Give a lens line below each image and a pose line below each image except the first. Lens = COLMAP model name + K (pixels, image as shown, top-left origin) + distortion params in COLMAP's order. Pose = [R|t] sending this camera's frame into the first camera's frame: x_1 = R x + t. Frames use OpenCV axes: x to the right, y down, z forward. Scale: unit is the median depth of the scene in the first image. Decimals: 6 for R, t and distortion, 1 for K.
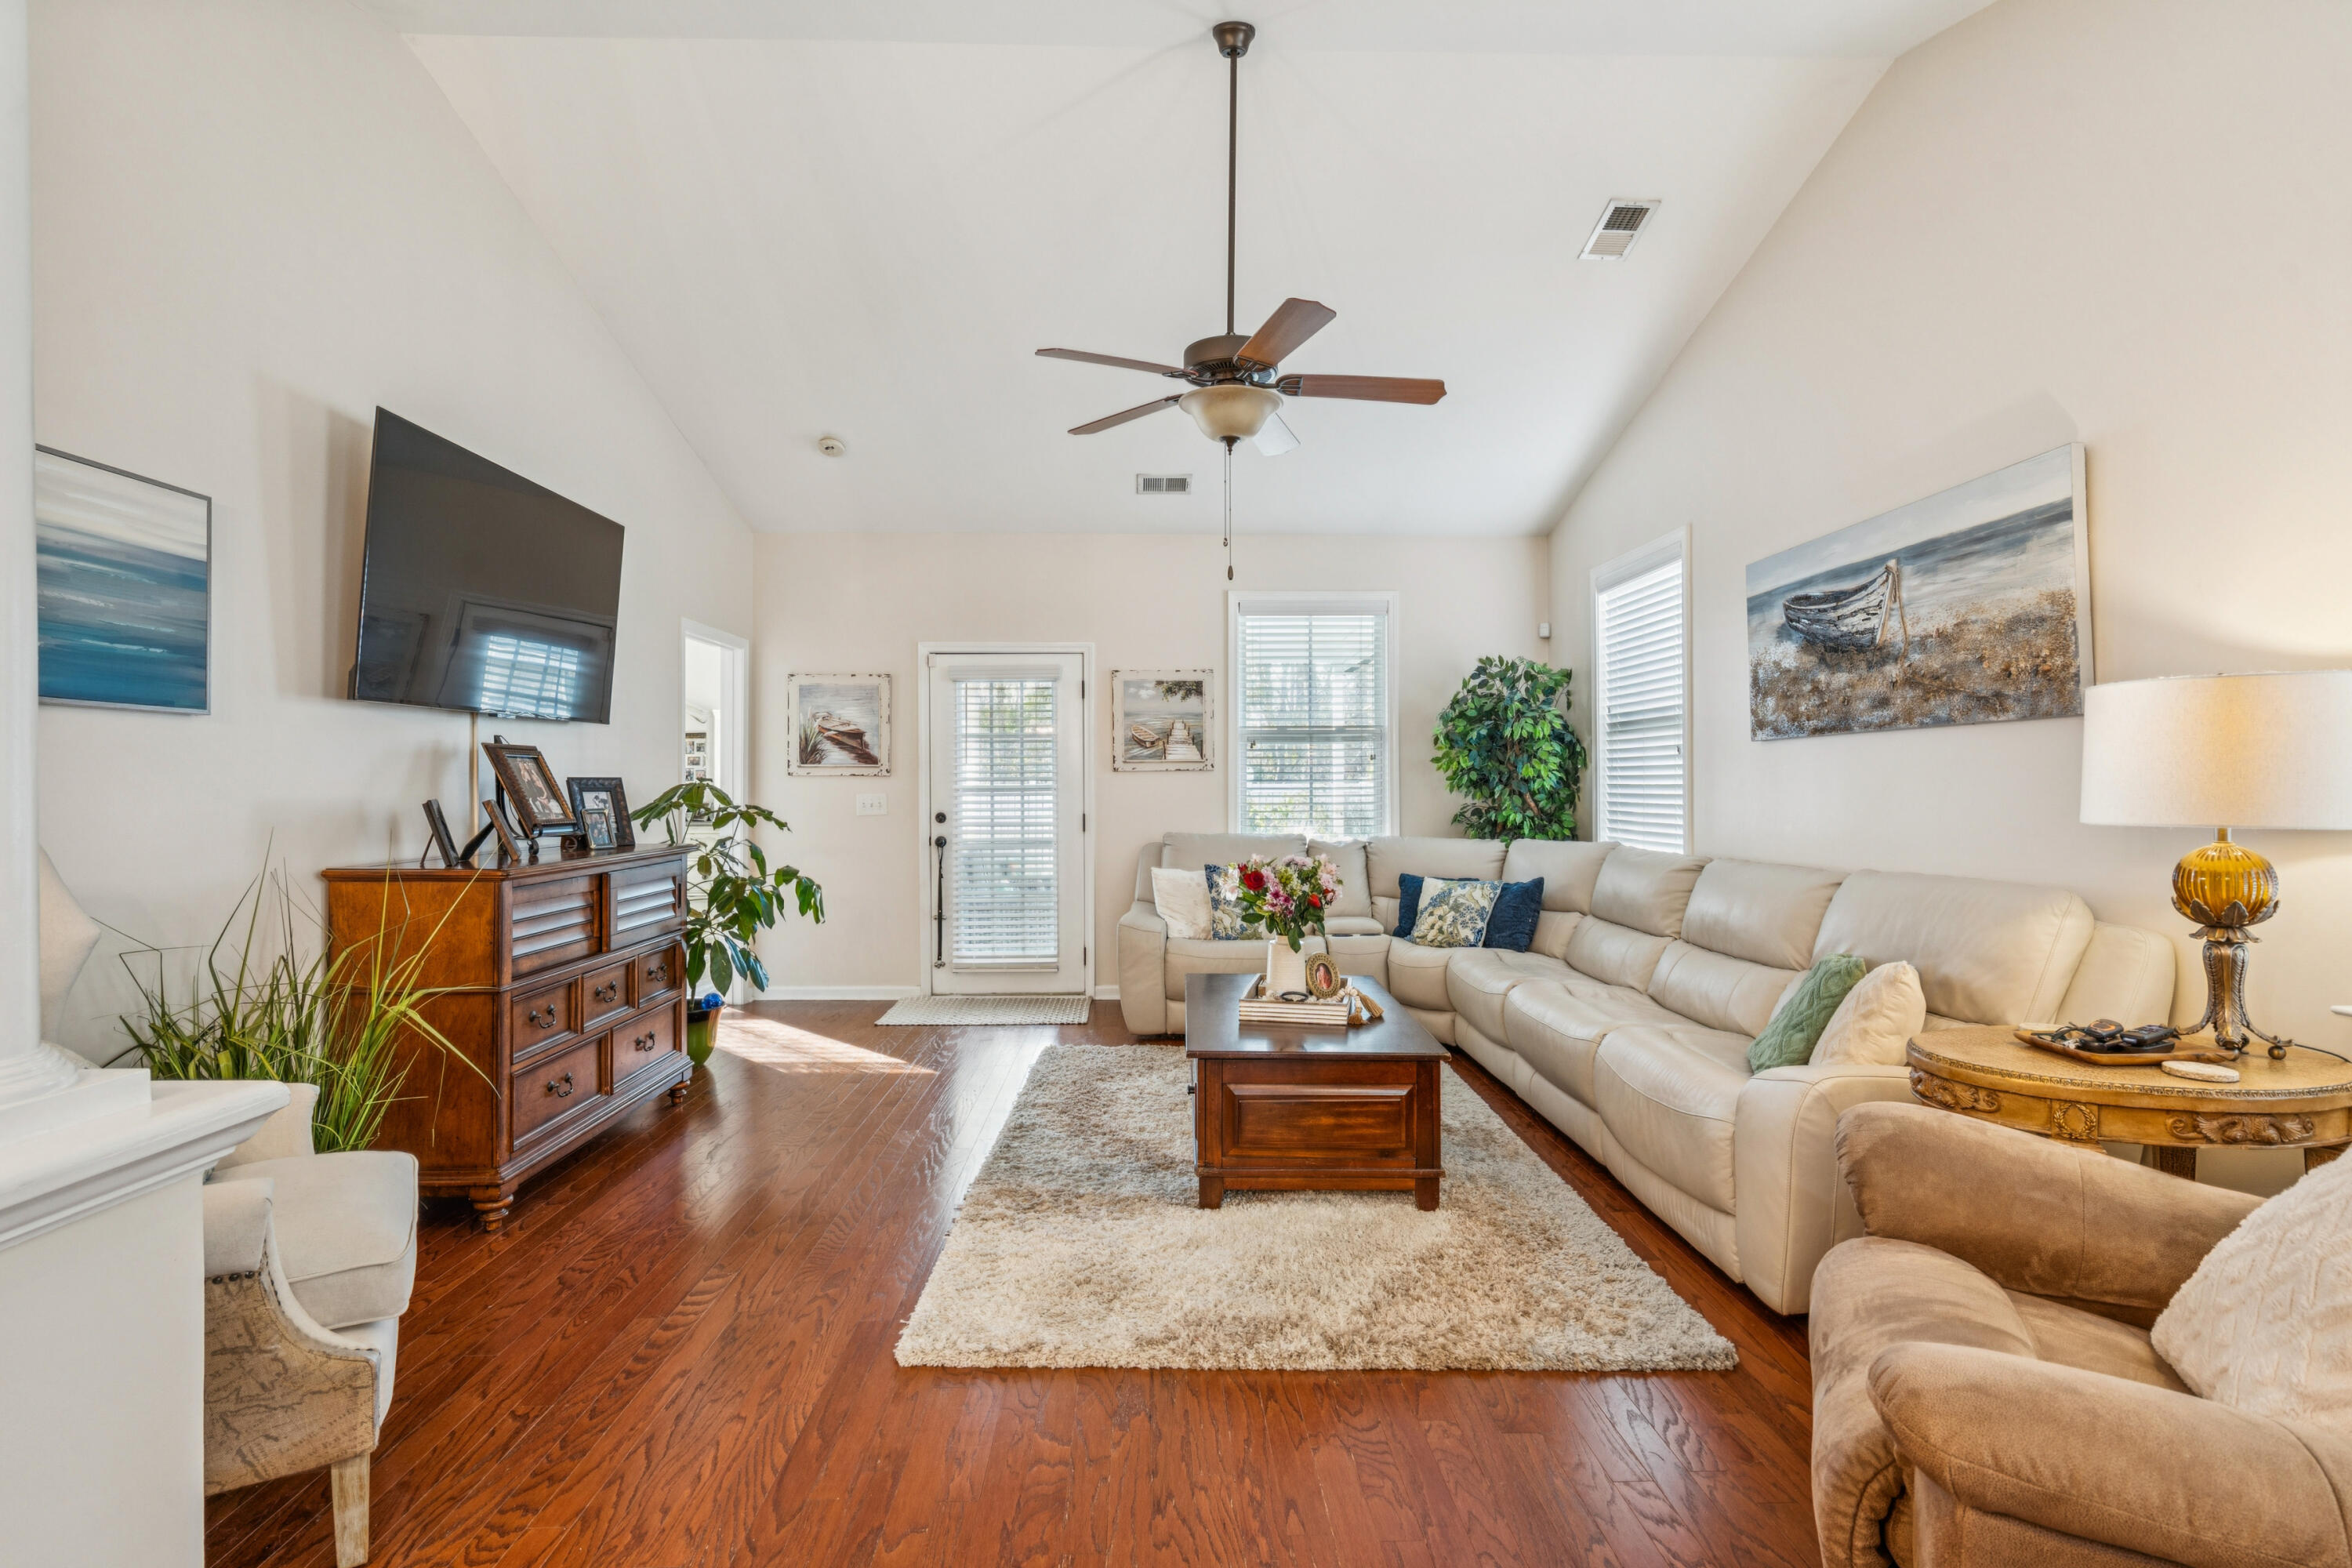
lens RADIAL K [[1070.3, 0, 1173.1], [0, 1070.3, 779.1], [0, 0, 1]] dist [-0.006884, 0.003381]
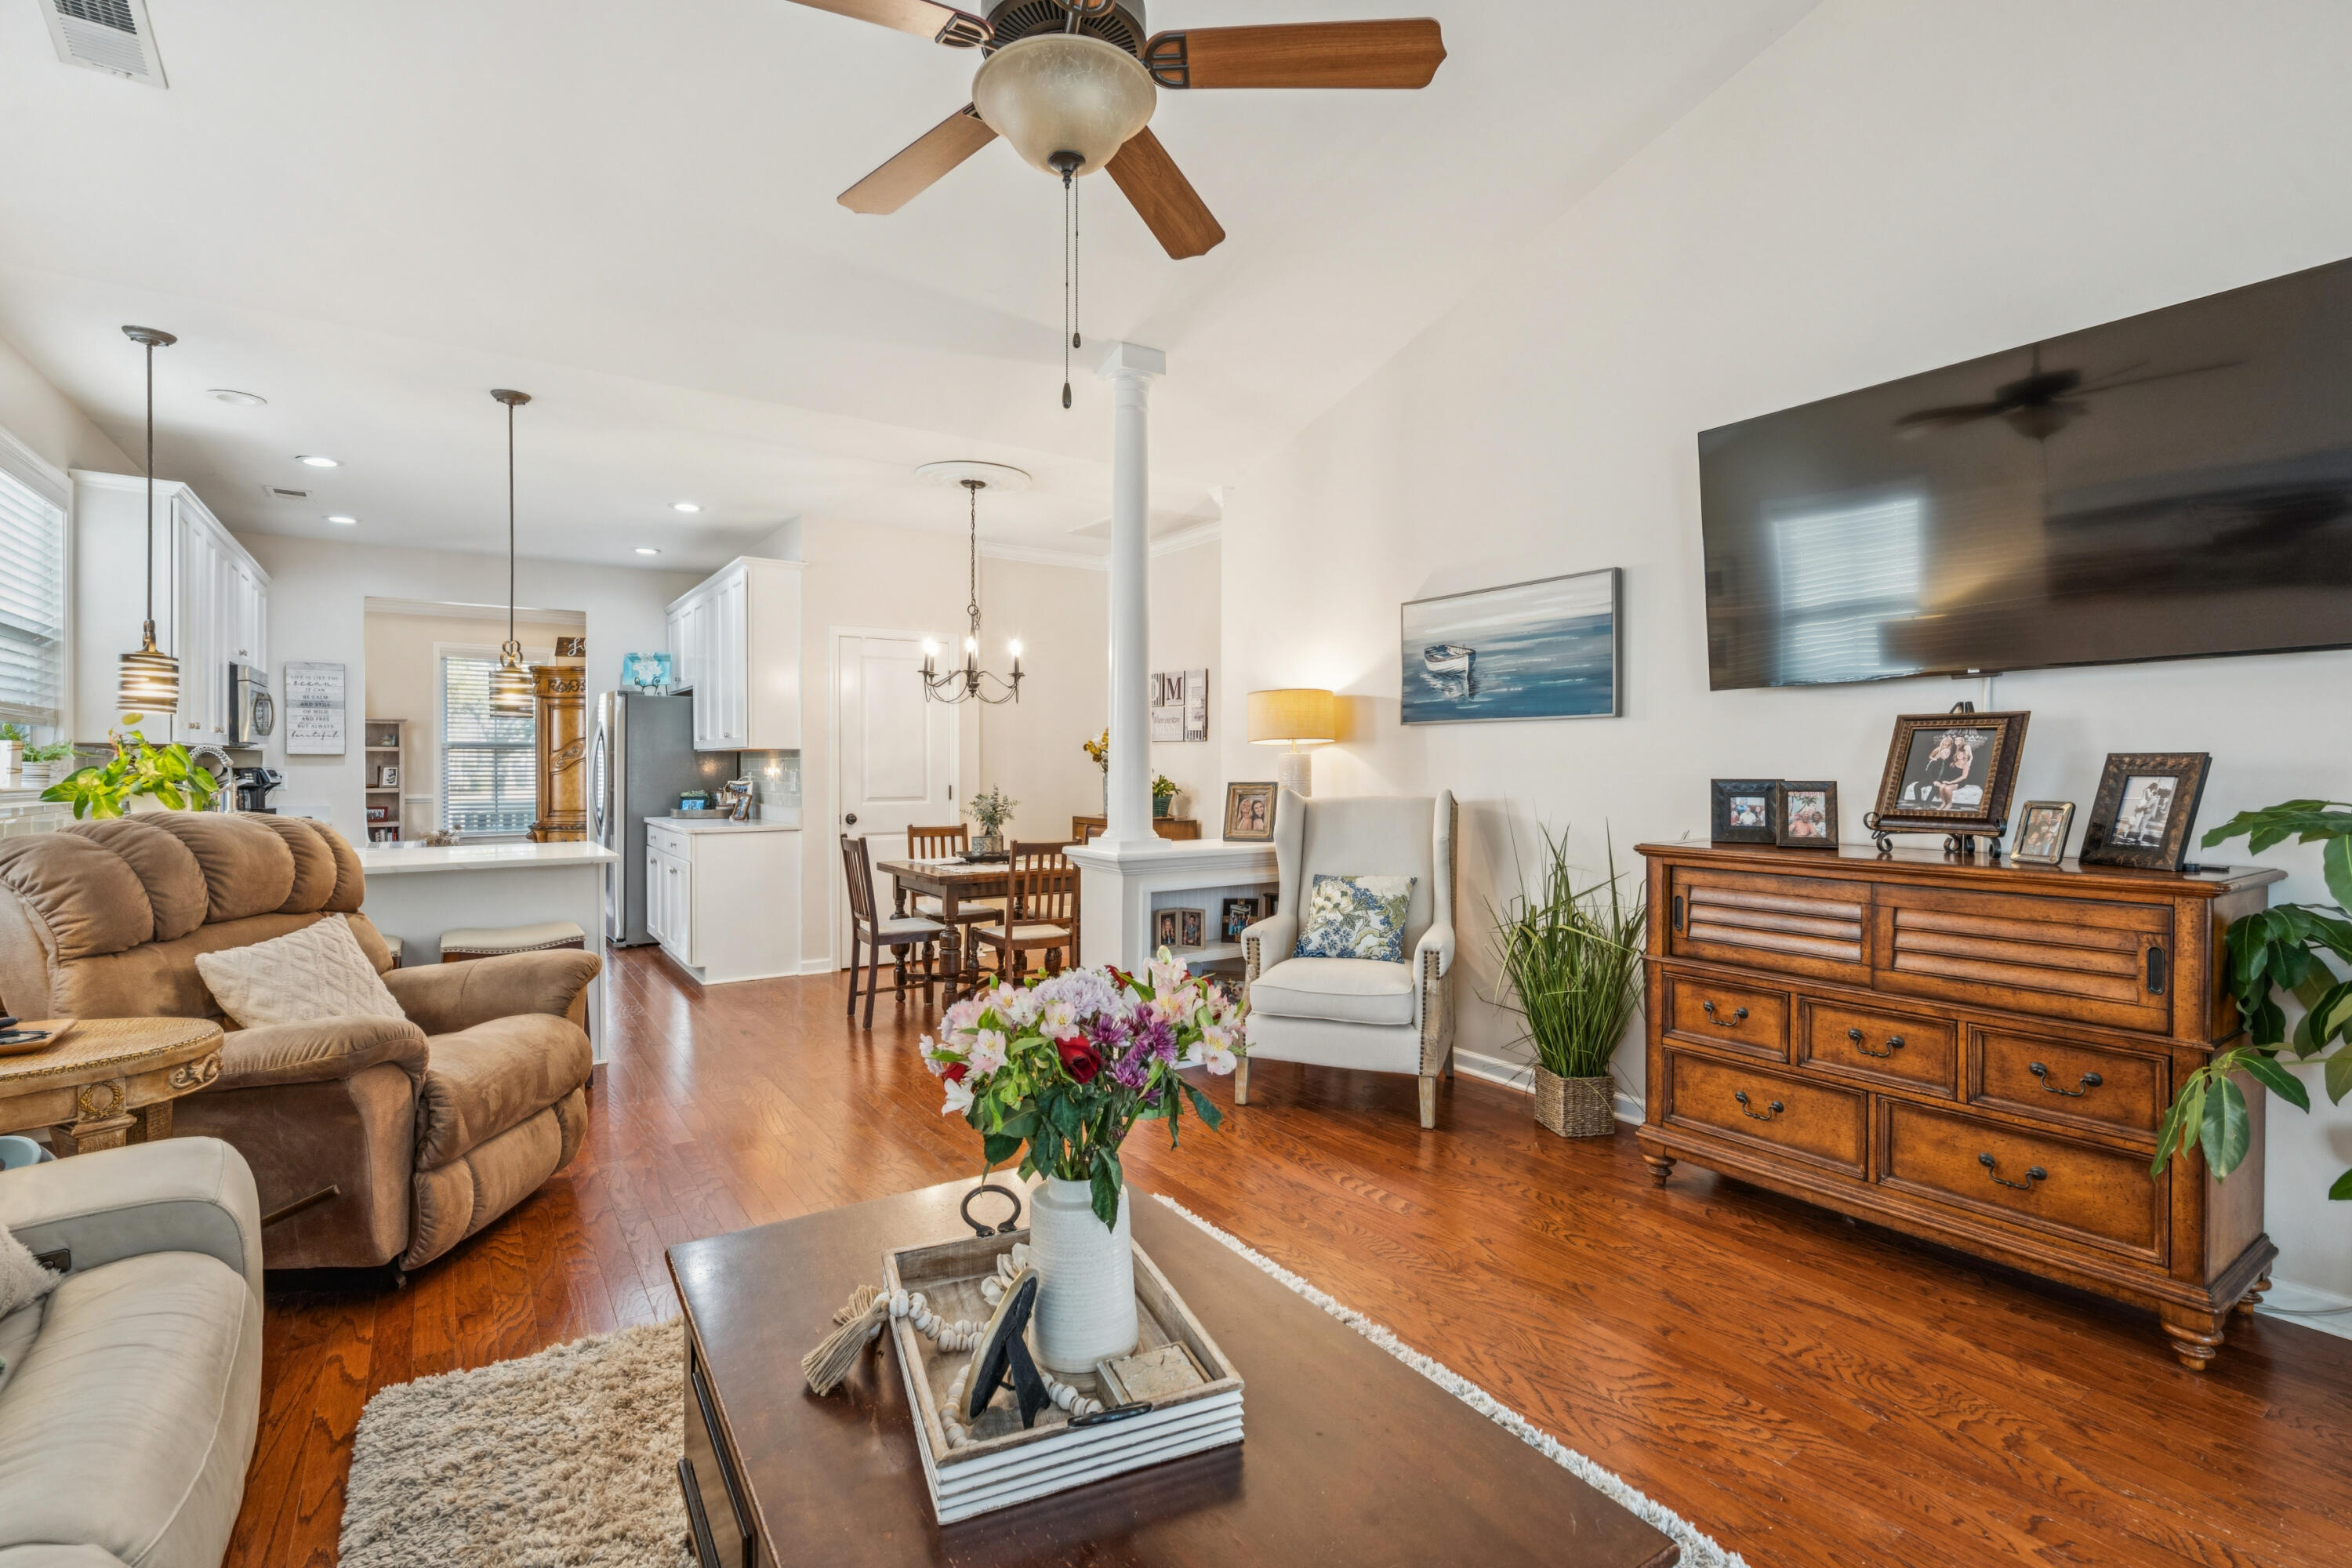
lens RADIAL K [[1070.3, 0, 1177.4], [0, 1070.3, 772.4], [0, 0, 1]] dist [-0.006884, 0.003381]
pose [[-0.838952, 0.003760, -0.544192, 0.228365], [0.001630, 0.999989, 0.004397, 0.005160], [0.544202, 0.002802, -0.838949, 1.094498]]
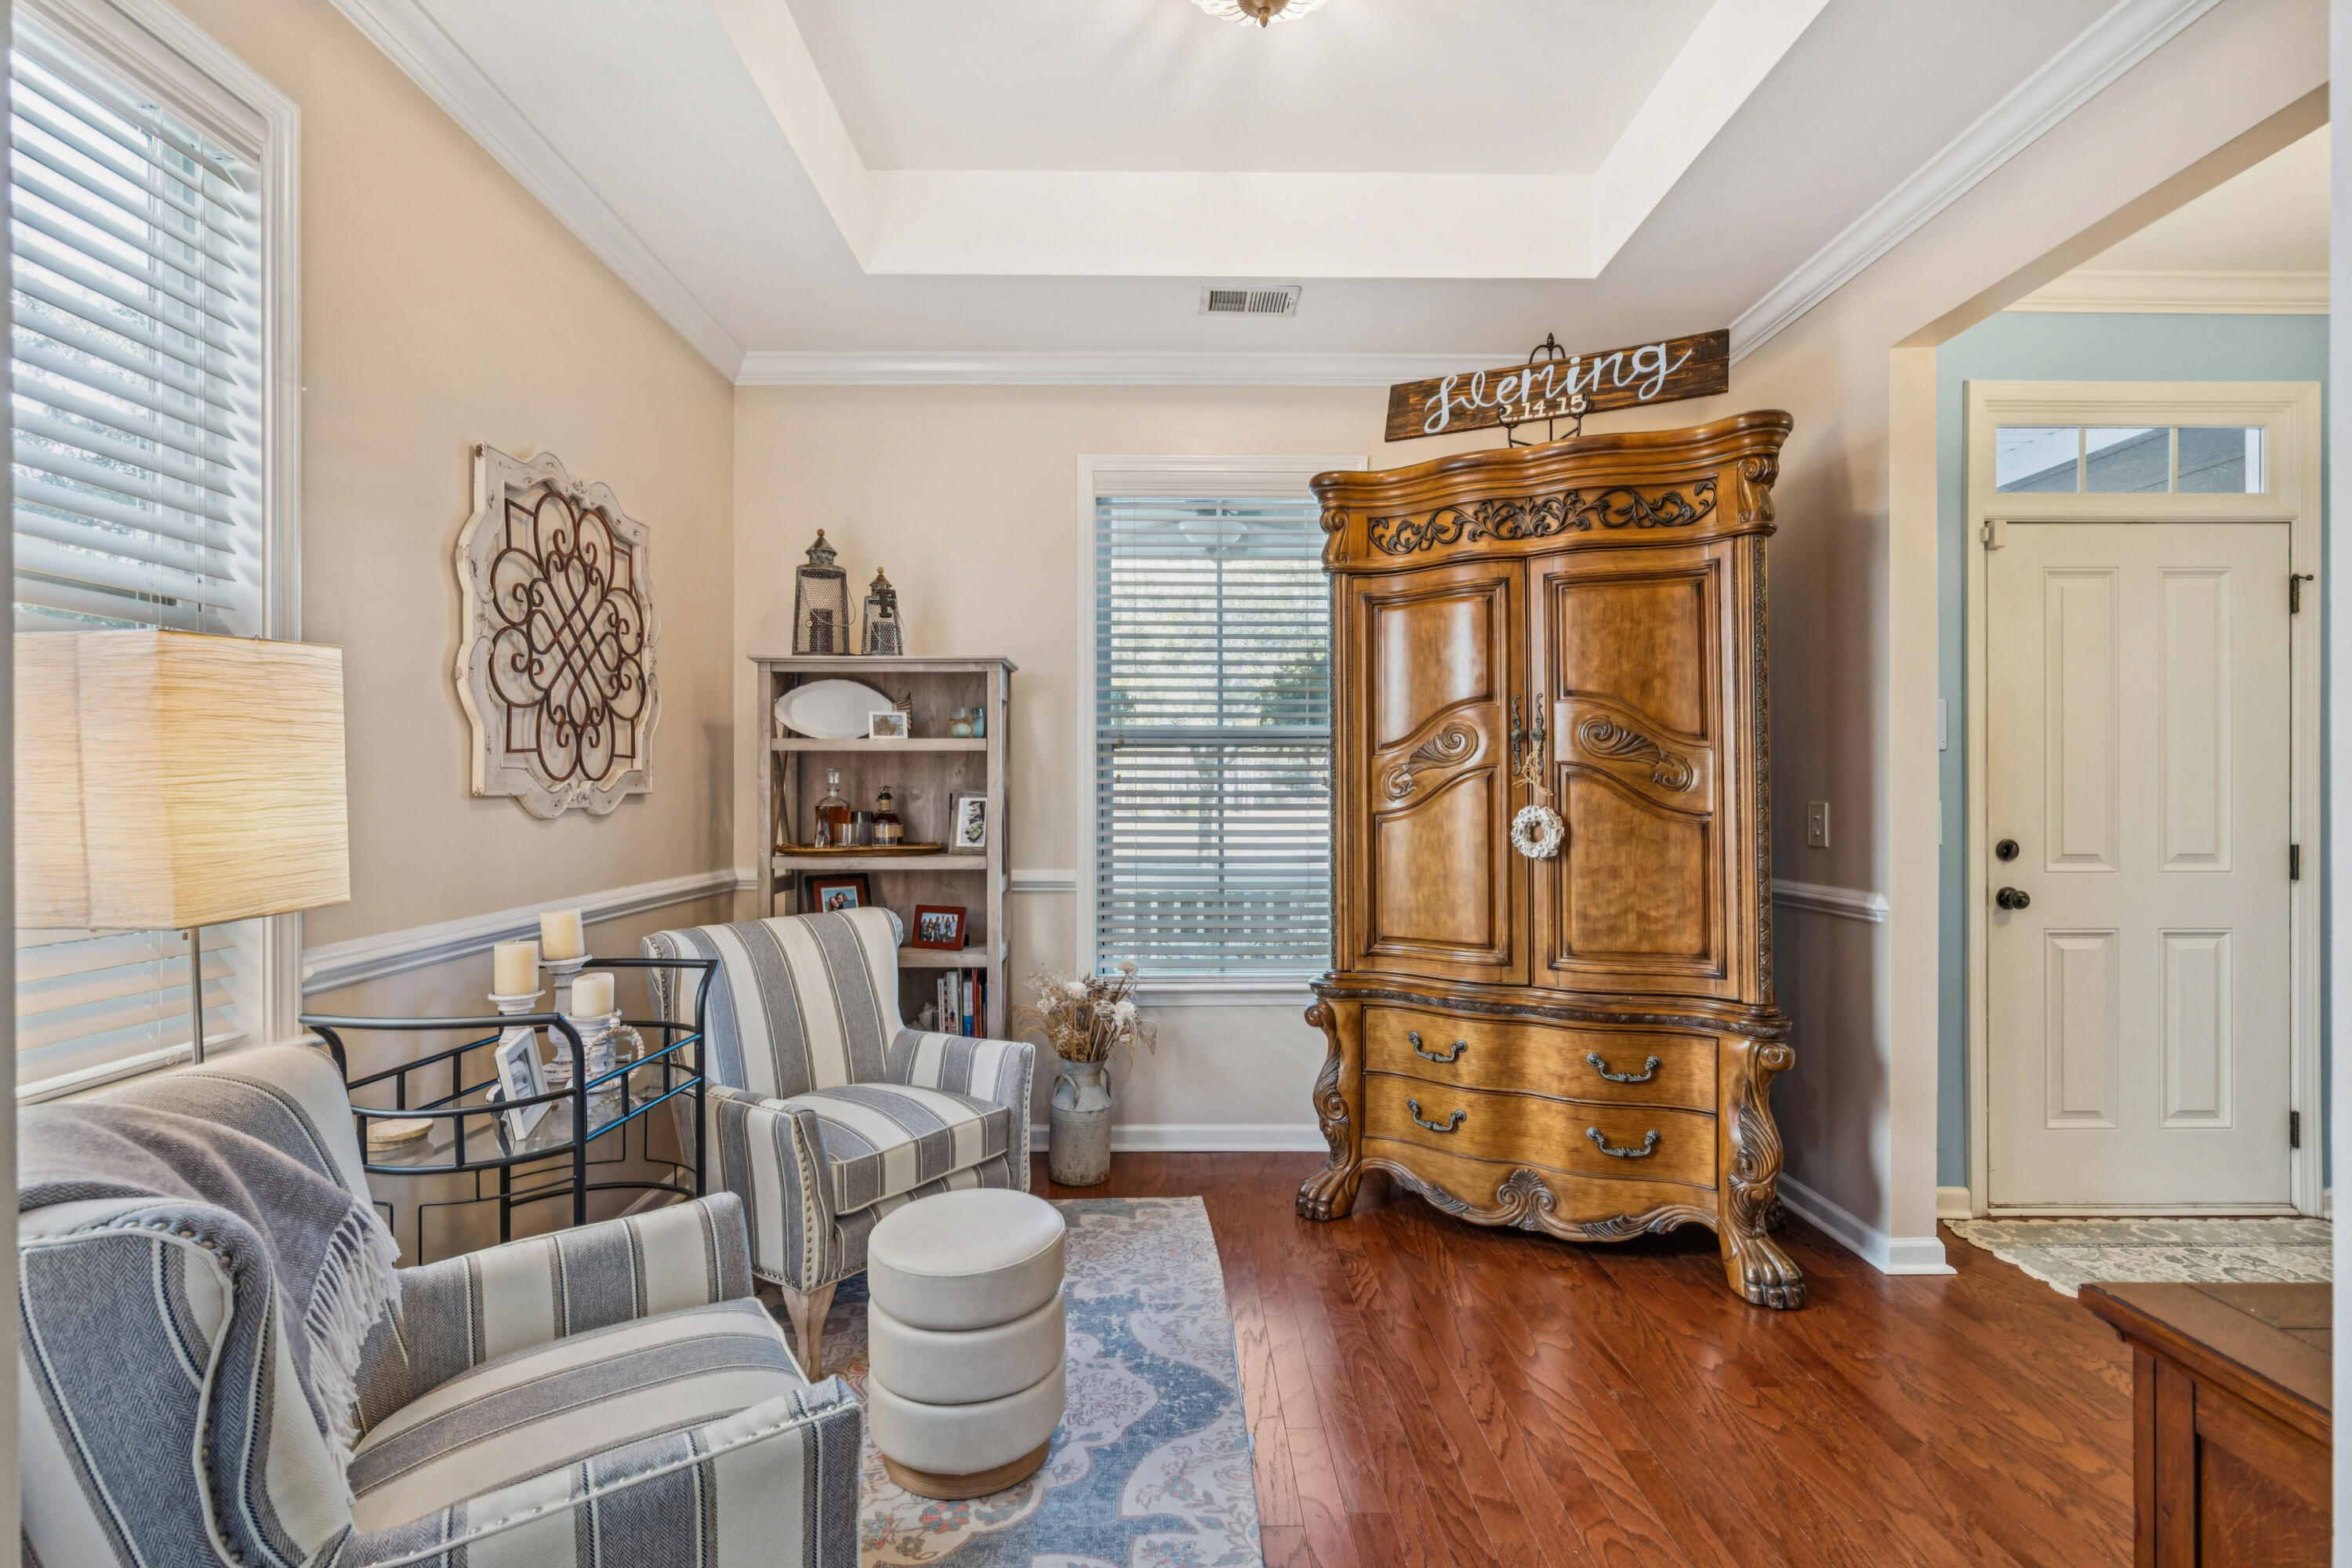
lens RADIAL K [[1070.3, 0, 1171.8], [0, 1070.3, 781.5], [0, 0, 1]] dist [-0.006884, 0.003381]
pose [[-0.999868, 0.001904, 0.016148, 0.232608], [0.001773, 0.999966, -0.008089, -0.002549], [-0.016162, -0.008059, -0.999837, -0.808946]]
